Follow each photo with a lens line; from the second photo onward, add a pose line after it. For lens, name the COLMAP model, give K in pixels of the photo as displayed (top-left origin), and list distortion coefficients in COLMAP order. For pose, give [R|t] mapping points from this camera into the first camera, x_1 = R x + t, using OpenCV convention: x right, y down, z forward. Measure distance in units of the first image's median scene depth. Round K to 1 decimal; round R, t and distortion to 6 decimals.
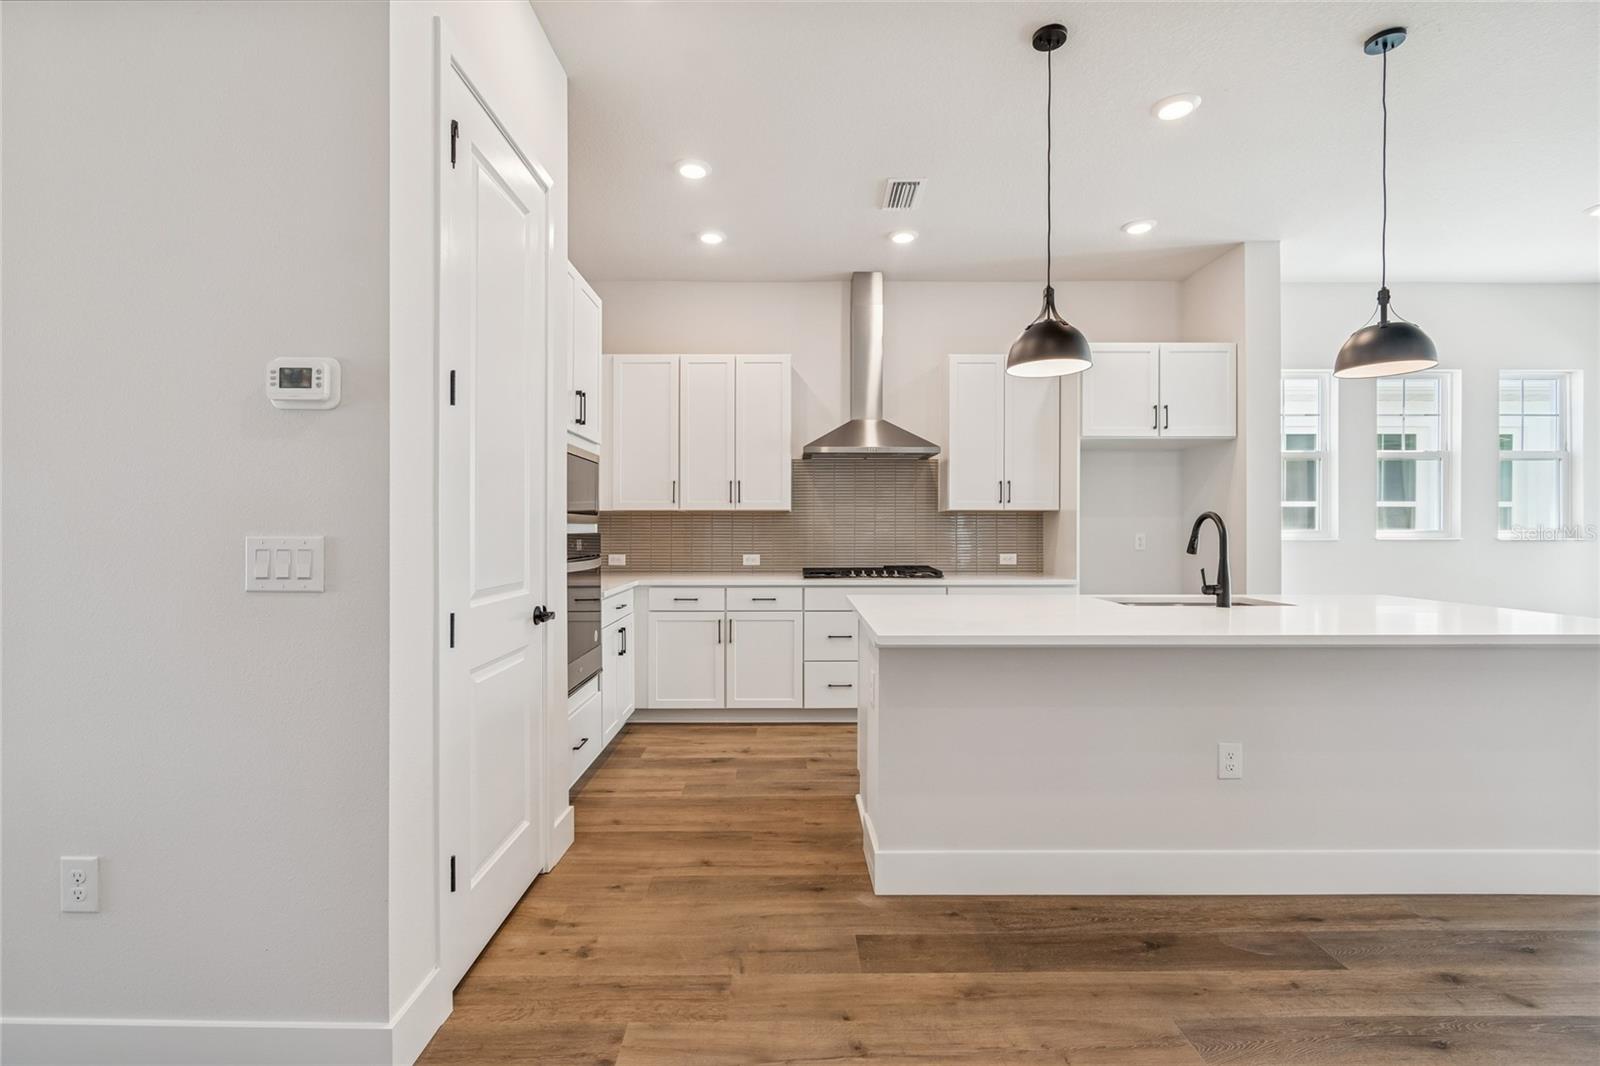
lens RADIAL K [[718.7, 0, 805.9], [0, 718.7, 528.4], [0, 0, 1]] dist [0.008965, -0.003591]
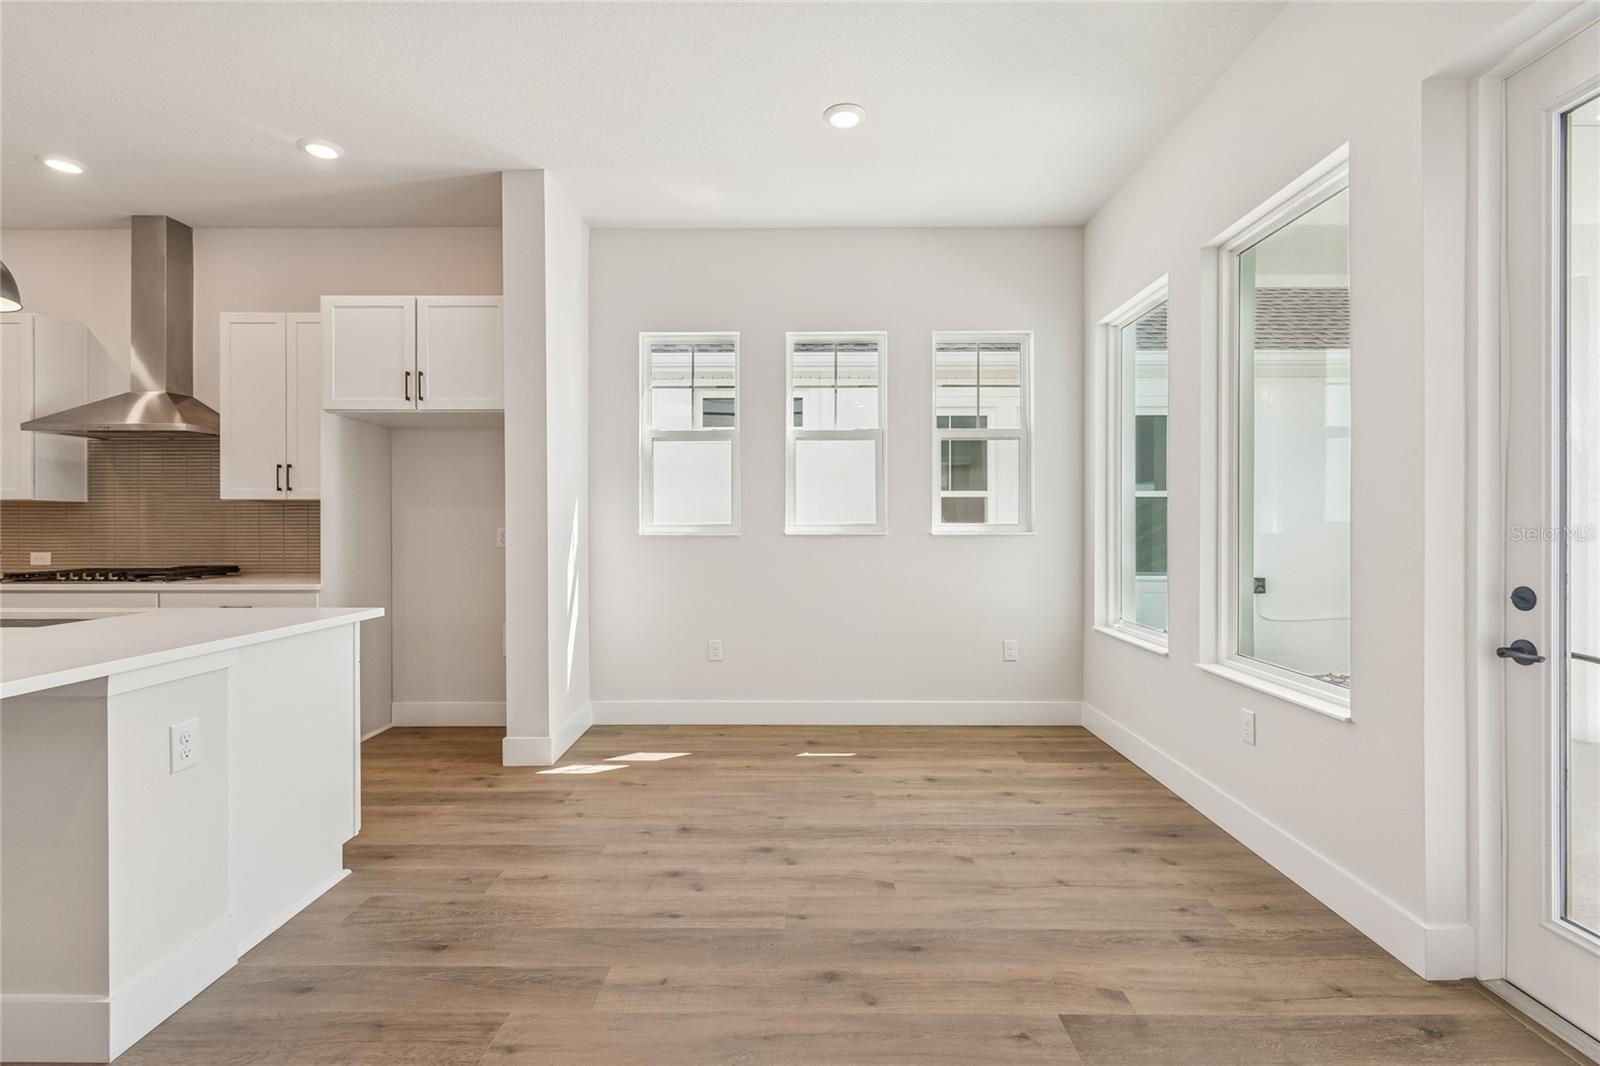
lens RADIAL K [[718.7, 0, 812.2], [0, 718.7, 527.5], [0, 0, 1]] dist [0.008965, -0.003591]
pose [[0.999797, -0.001294, -0.020085, 0.979527], [0.001378, 0.999990, 0.004158, 0.004630], [0.020080, -0.004184, 0.999790, 0.189403]]
